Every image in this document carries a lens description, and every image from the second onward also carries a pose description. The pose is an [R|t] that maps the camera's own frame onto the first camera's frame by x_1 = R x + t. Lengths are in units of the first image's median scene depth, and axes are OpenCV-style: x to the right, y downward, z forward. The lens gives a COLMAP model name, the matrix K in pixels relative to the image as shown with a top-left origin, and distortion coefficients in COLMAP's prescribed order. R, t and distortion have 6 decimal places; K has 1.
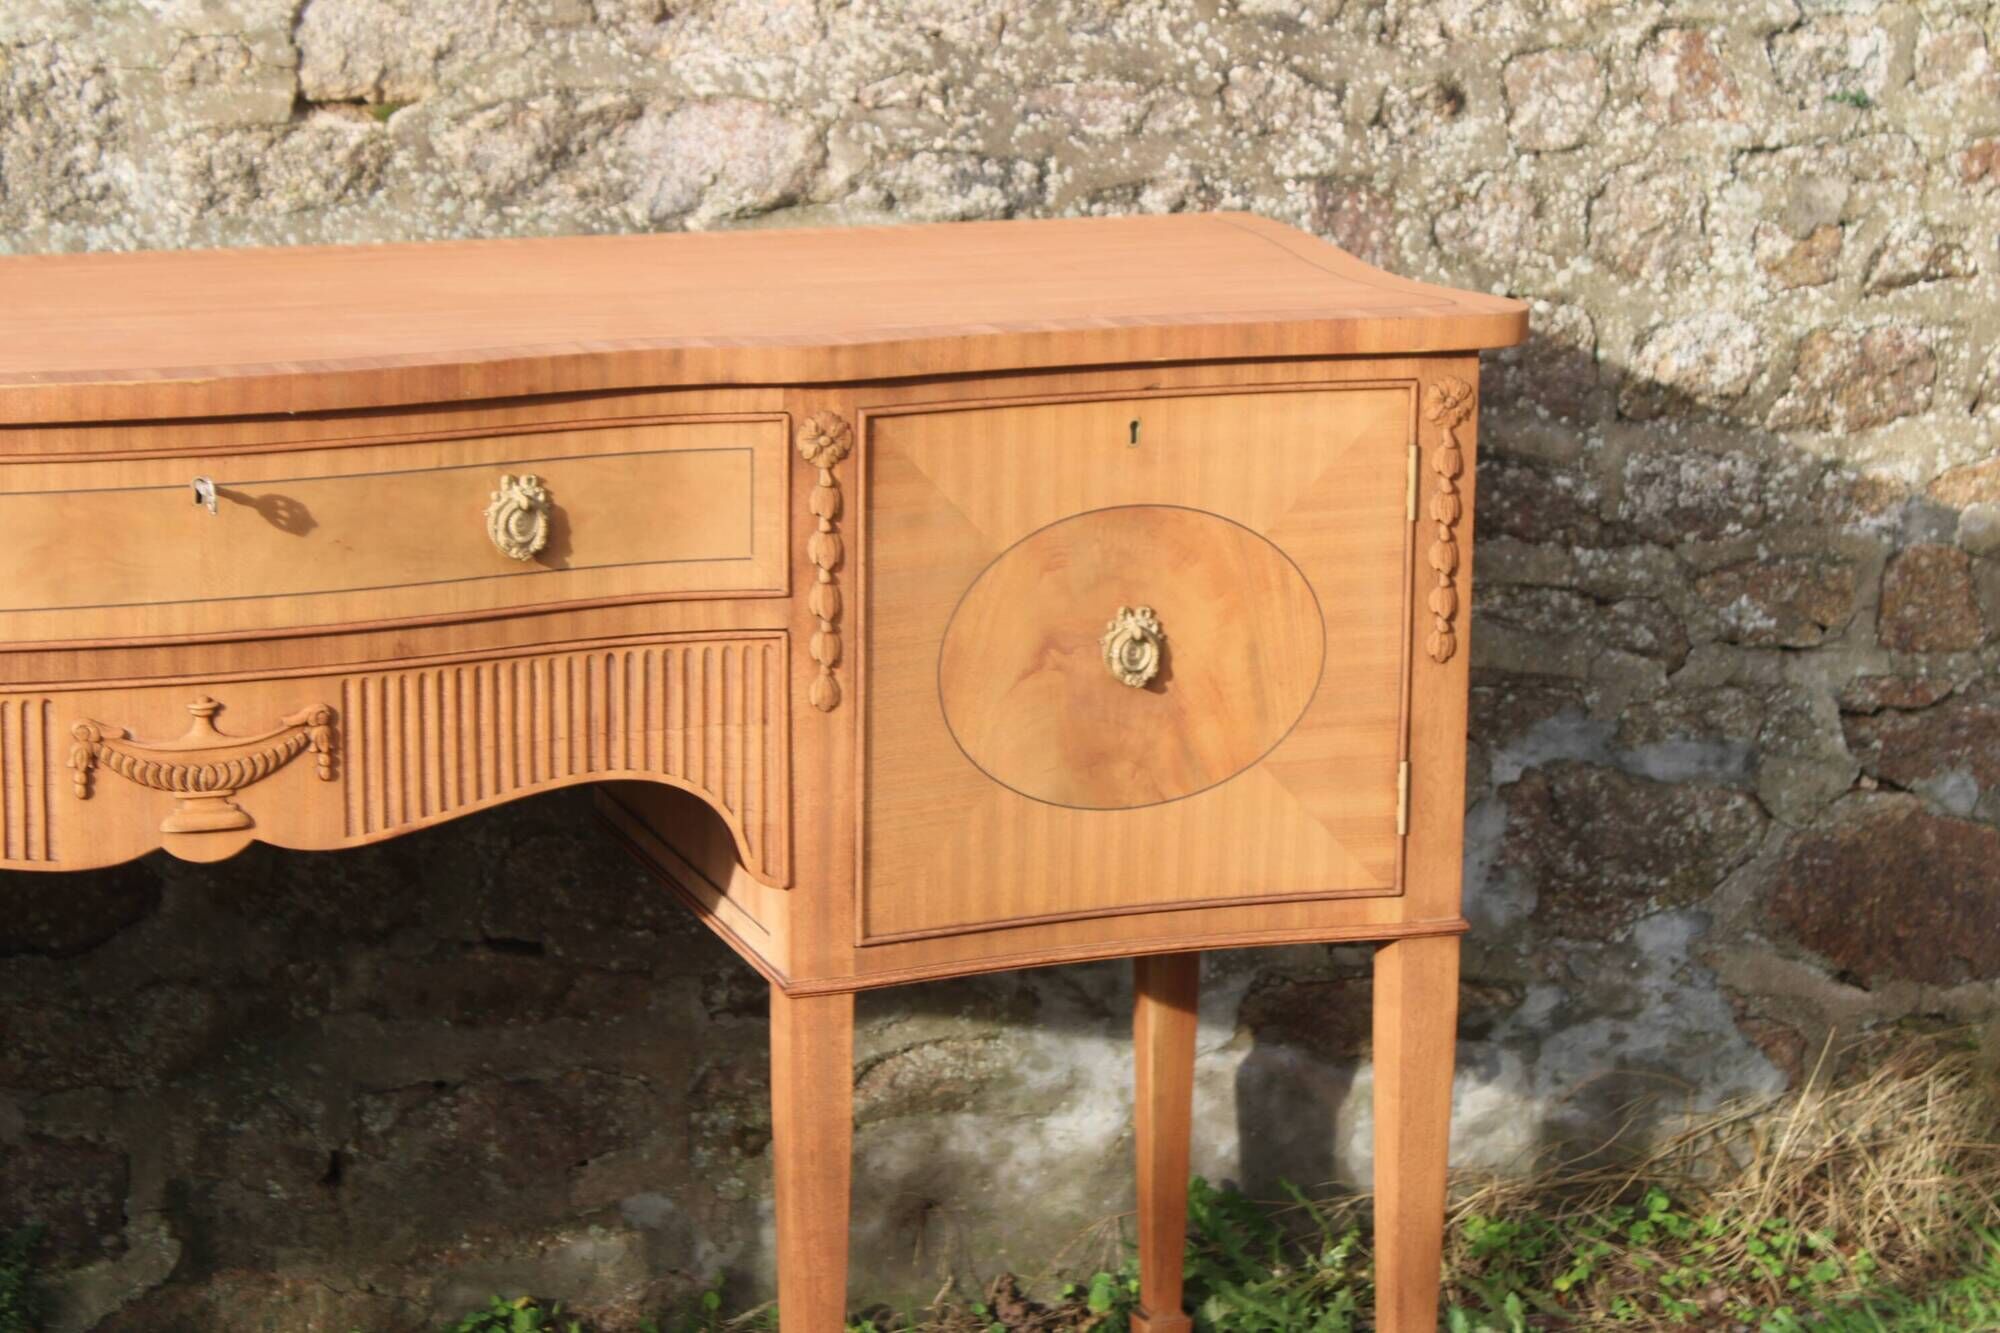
lens RADIAL K [[4793.6, 0, 975.6], [0, 4793.6, 661.8], [0, 0, 1]] dist [0.062570, 0.329552]
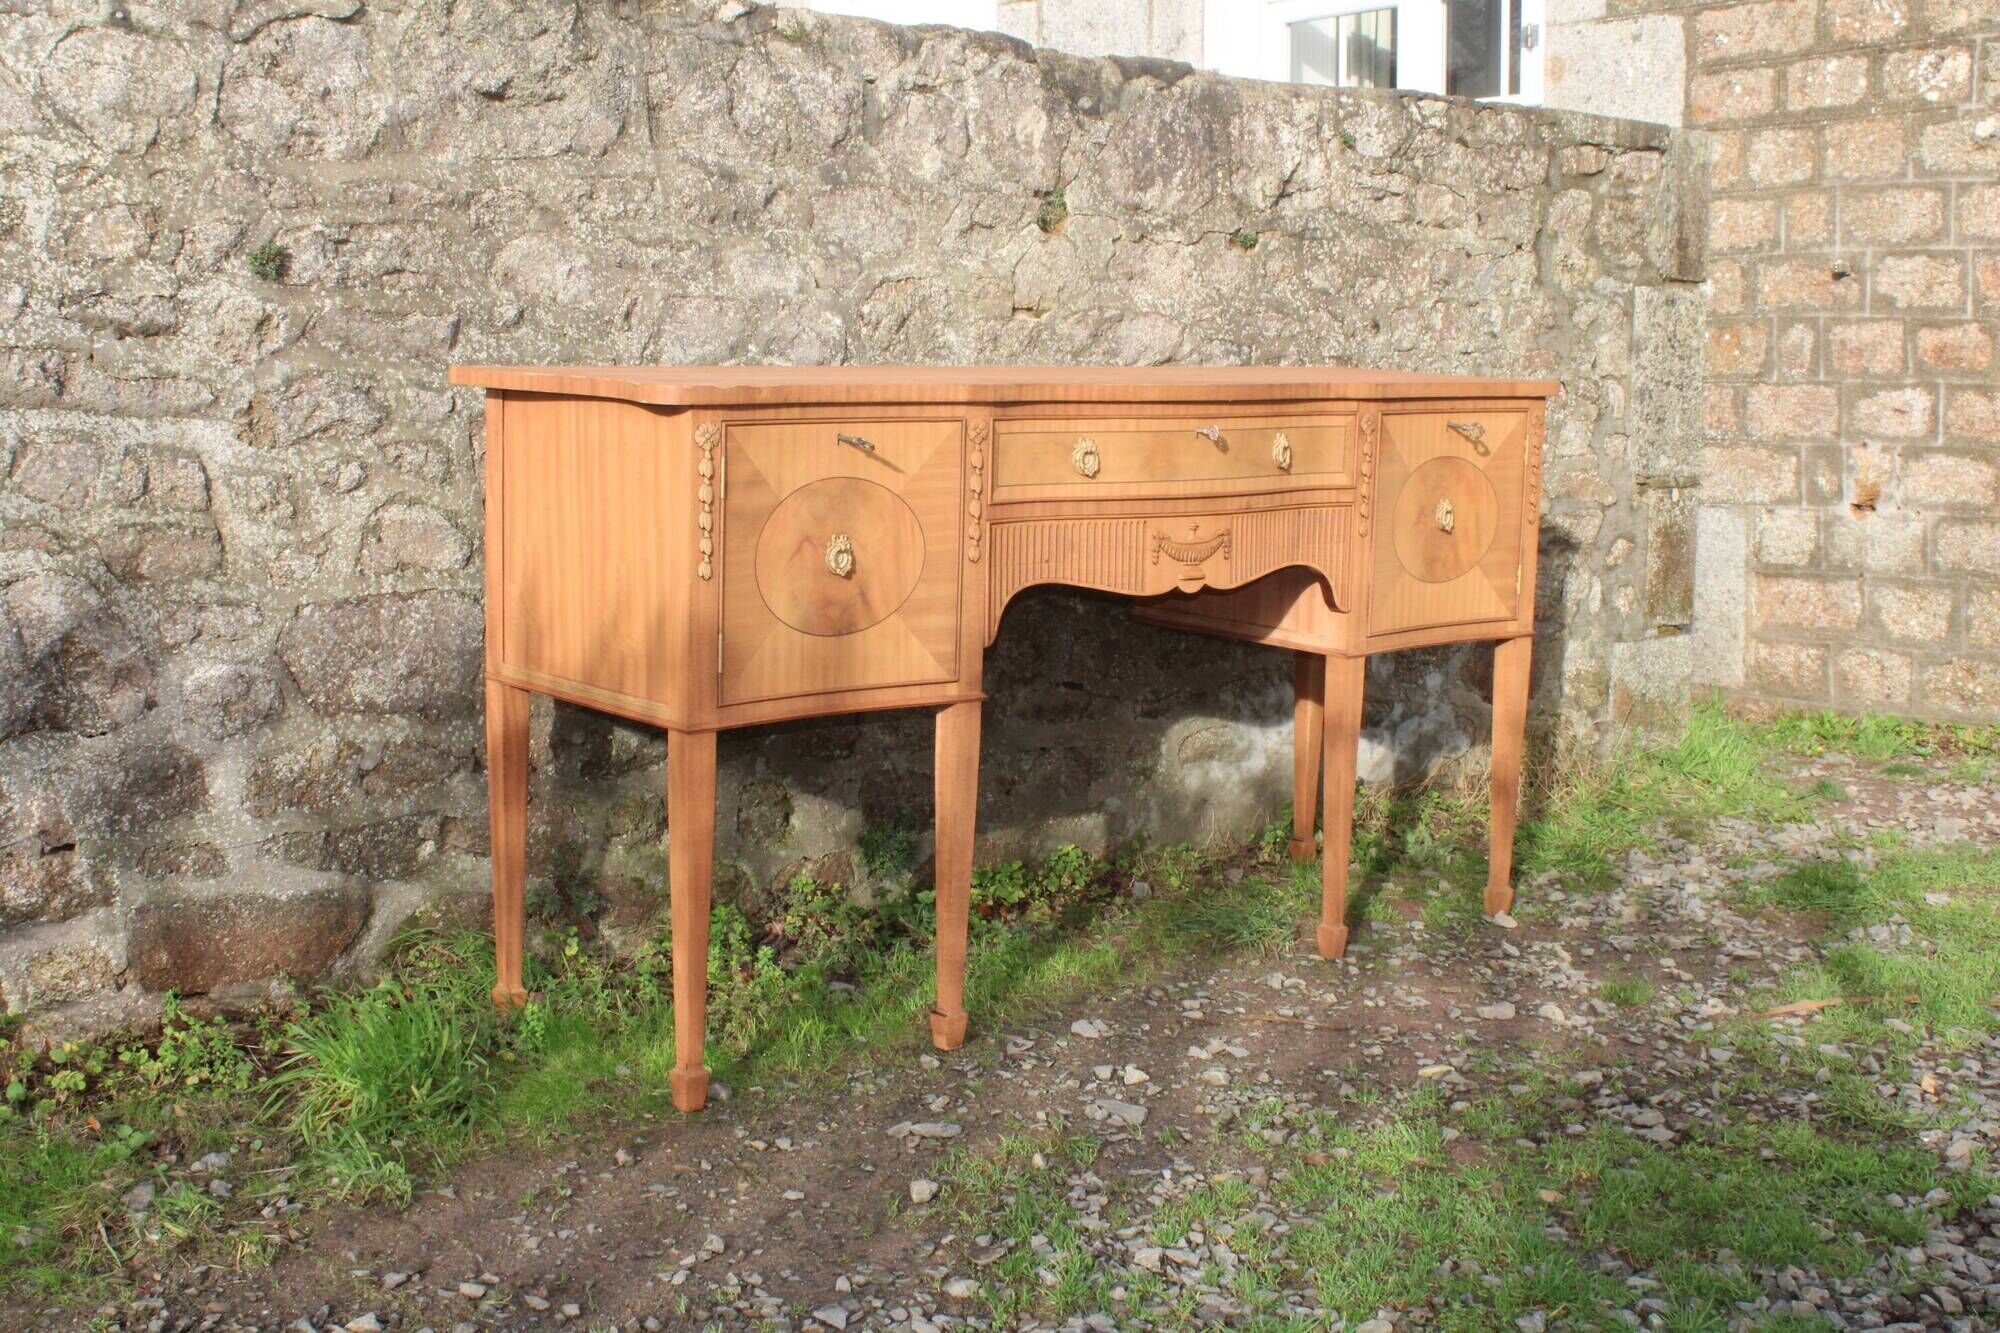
lens RADIAL K [[2500.7, 0, 998.1], [0, 2500.7, 640.3], [0, 0, 1]] dist [-0.090666, 0.152178]
pose [[0.929622, -0.035411, 0.366809, -0.588675], [0.061401, 0.996343, -0.059427, 0.111209], [-0.363363, 0.077767, 0.928396, -0.088271]]
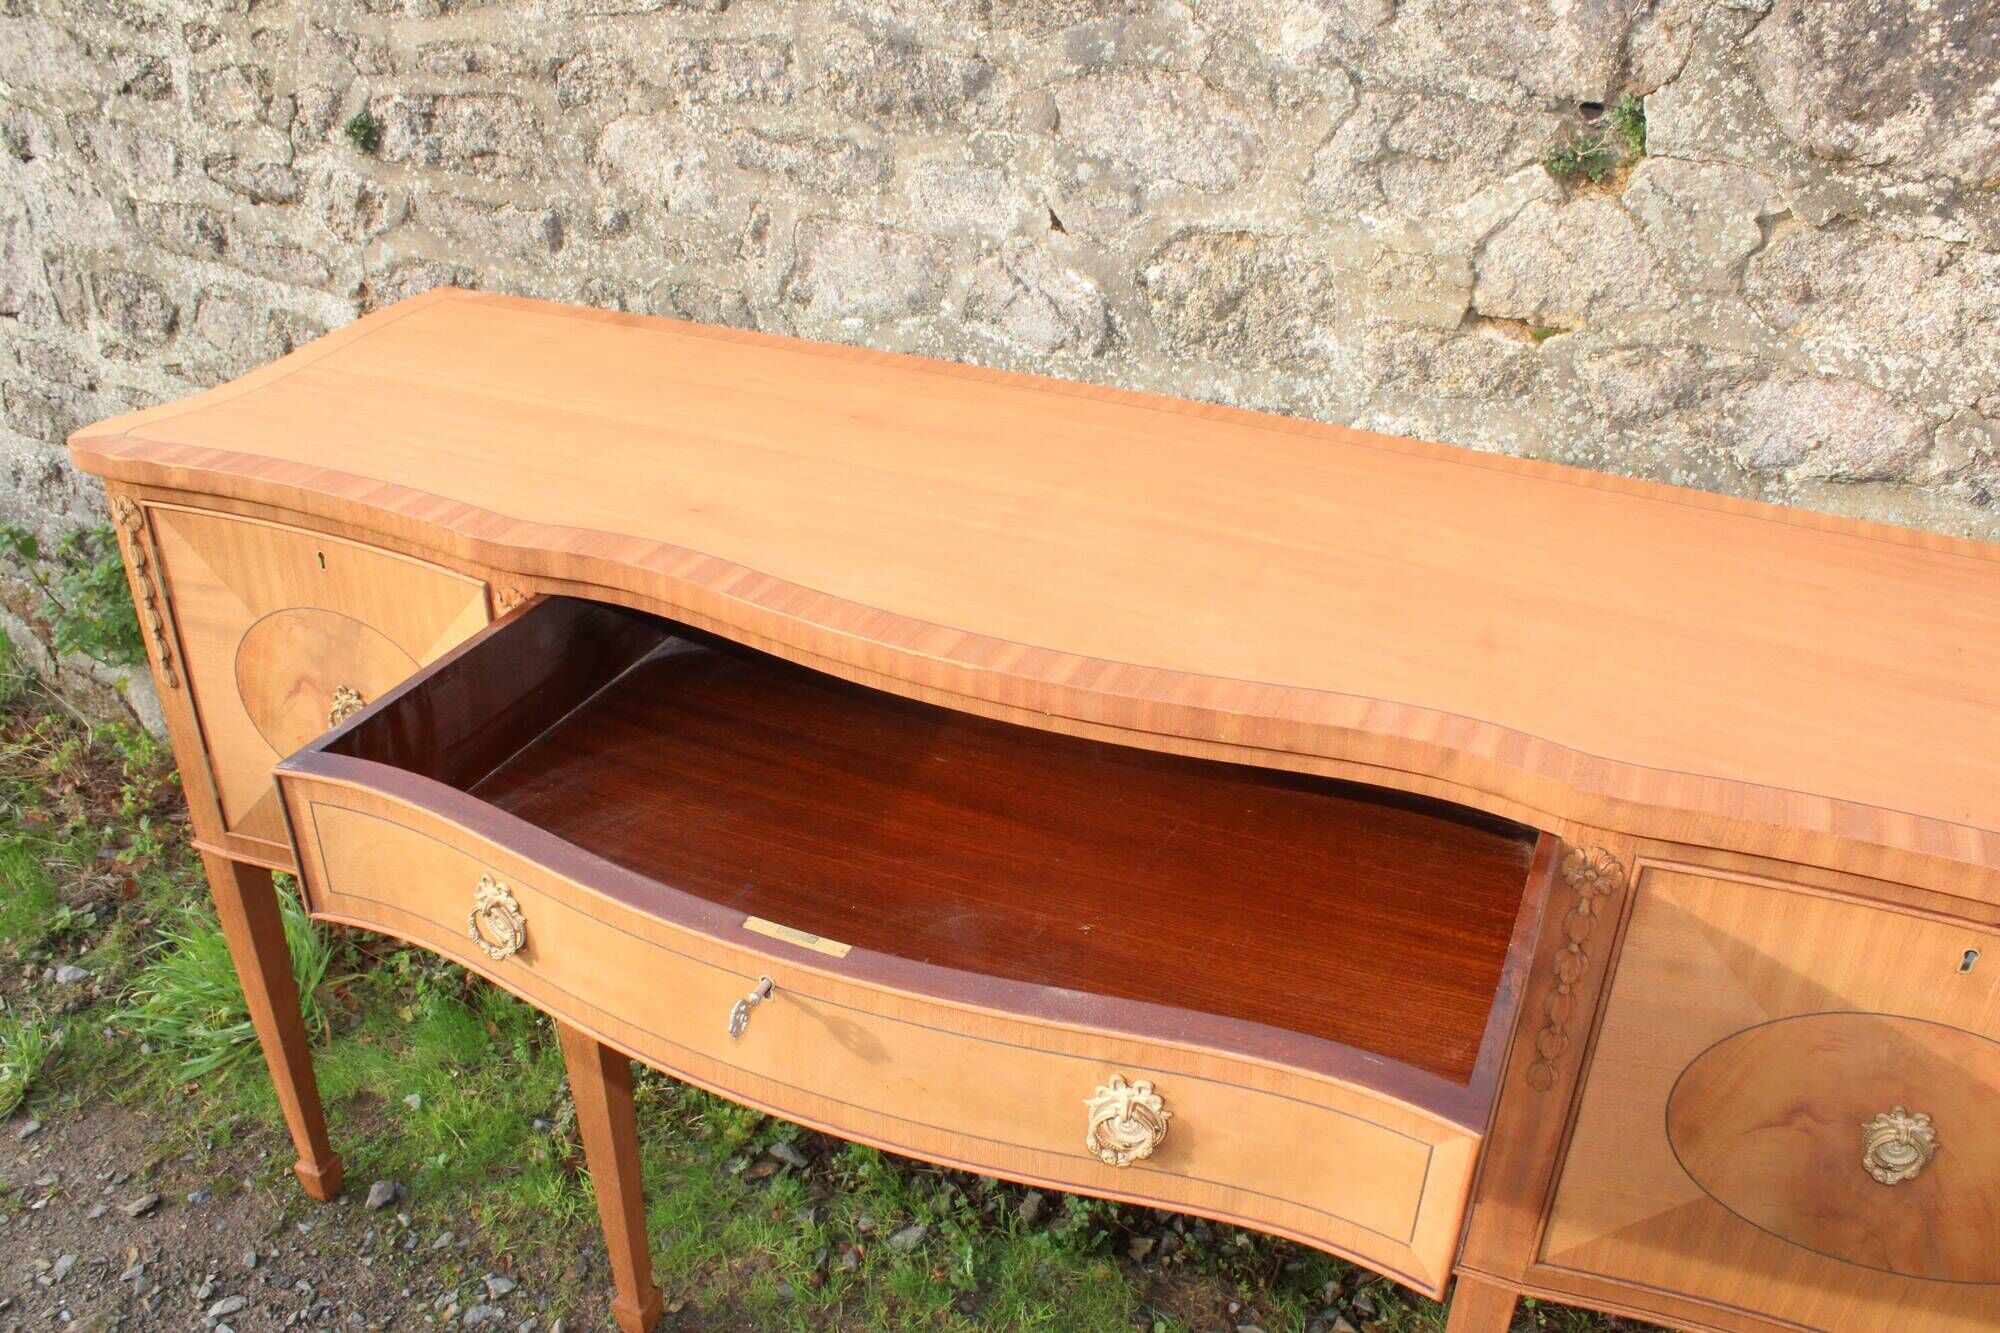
lens RADIAL K [[1662.8, 0, 1004.8], [0, 1662.8, 674.2], [0, 0, 1]] dist [-0.179265, 0.158610]
pose [[0.719606, 0.338084, -0.606520, 0.058616], [-0.162078, 0.931119, 0.326722, -0.147906], [0.675202, -0.136808, 0.724835, 0.602205]]
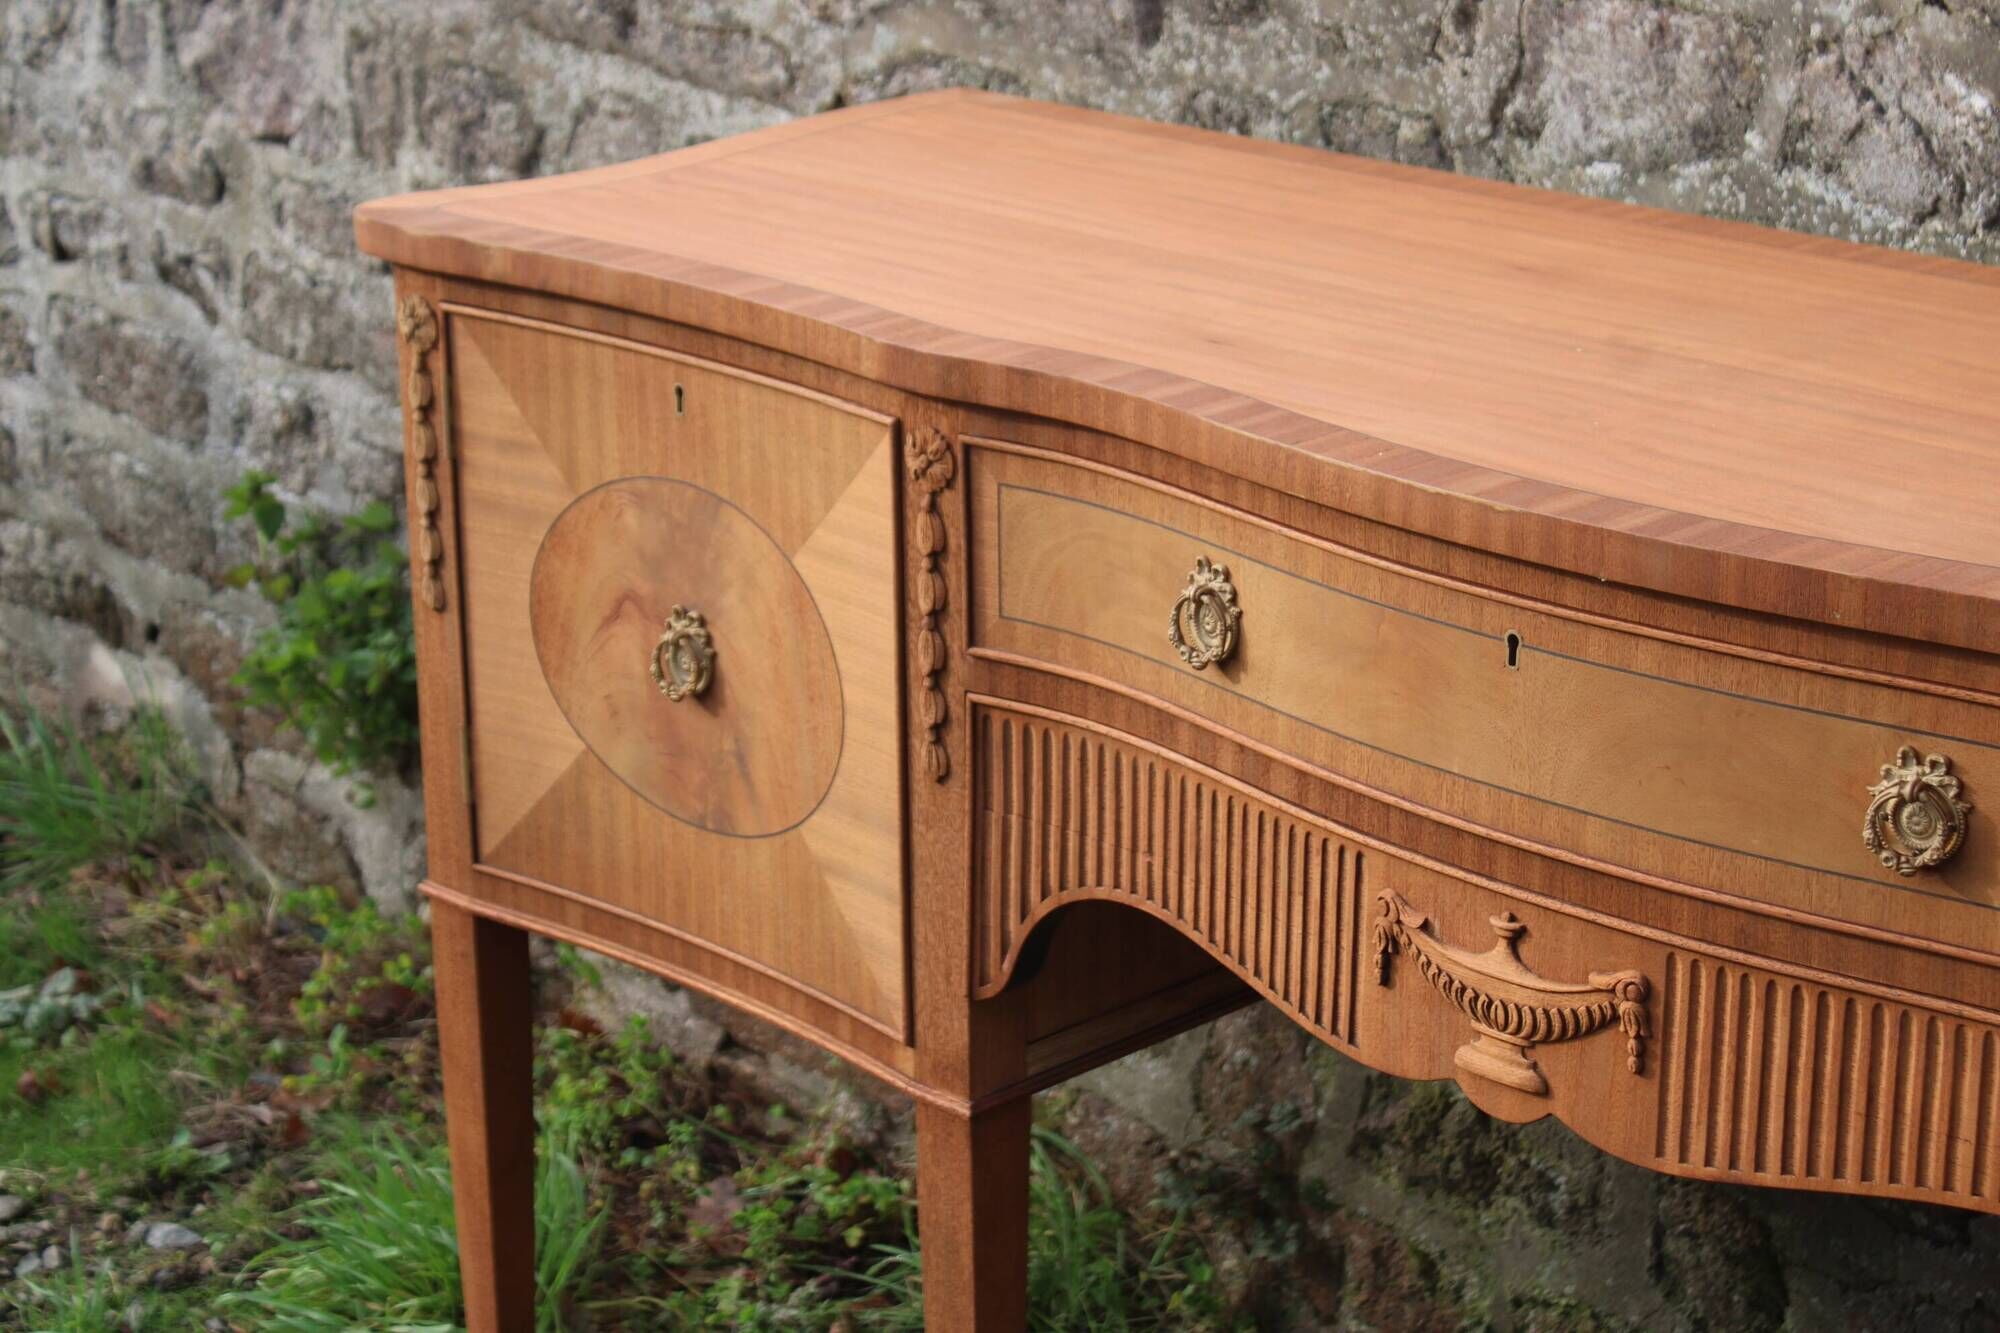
lens RADIAL K [[4162.3, 0, 976.3], [0, 4162.3, 665.5], [0, 0, 1]] dist [-0.007891, 0.508396]
pose [[0.414084, 0.271807, -0.868709, 0.305001], [-0.182056, 0.959822, 0.213536, -0.129701], [0.891847, 0.069732, 0.446931, 0.524943]]
